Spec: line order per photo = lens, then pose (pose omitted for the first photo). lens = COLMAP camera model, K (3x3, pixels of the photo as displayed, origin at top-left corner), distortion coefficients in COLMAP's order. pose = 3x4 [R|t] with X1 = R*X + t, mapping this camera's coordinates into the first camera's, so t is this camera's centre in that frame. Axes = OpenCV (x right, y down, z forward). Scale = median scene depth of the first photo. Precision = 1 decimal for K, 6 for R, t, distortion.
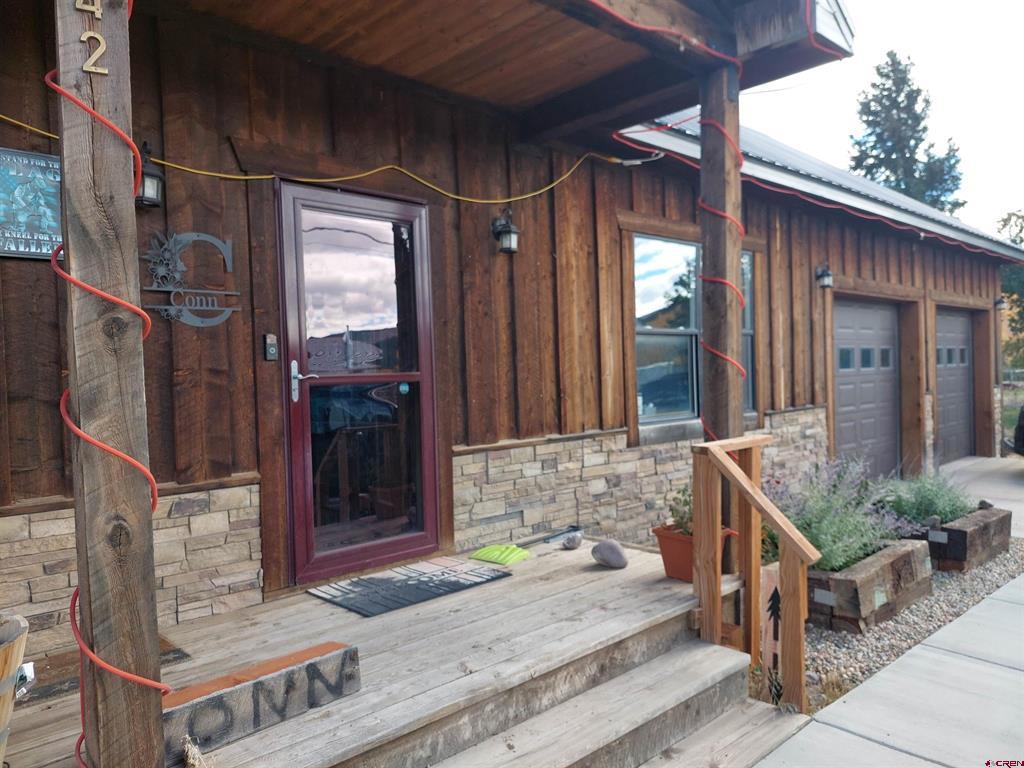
lens RADIAL K [[734.4, 0, 506.7], [0, 734.4, 385.4], [0, 0, 1]] dist [0.100592, -0.137359]
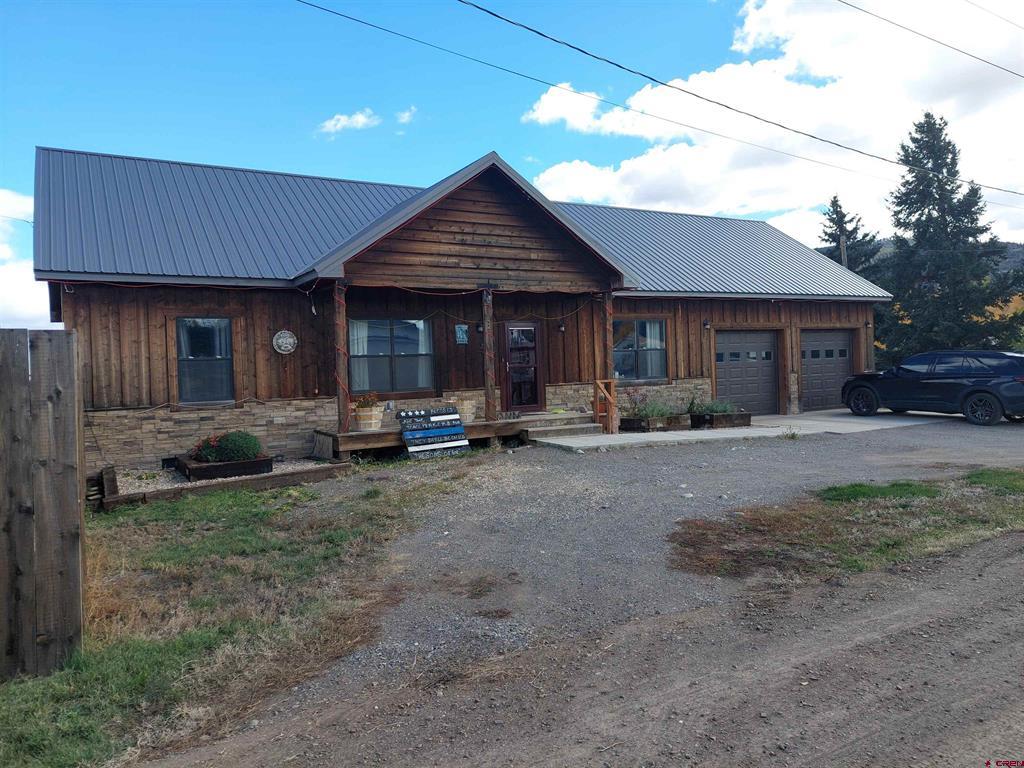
lens RADIAL K [[734.4, 0, 506.7], [0, 734.4, 385.4], [0, 0, 1]] dist [0.100592, -0.137359]
pose [[0.974632, 0.002105, -0.223803, 0.488708], [0.001092, 0.999899, 0.014157, 0.030368], [0.223810, -0.014042, 0.974532, -2.317398]]
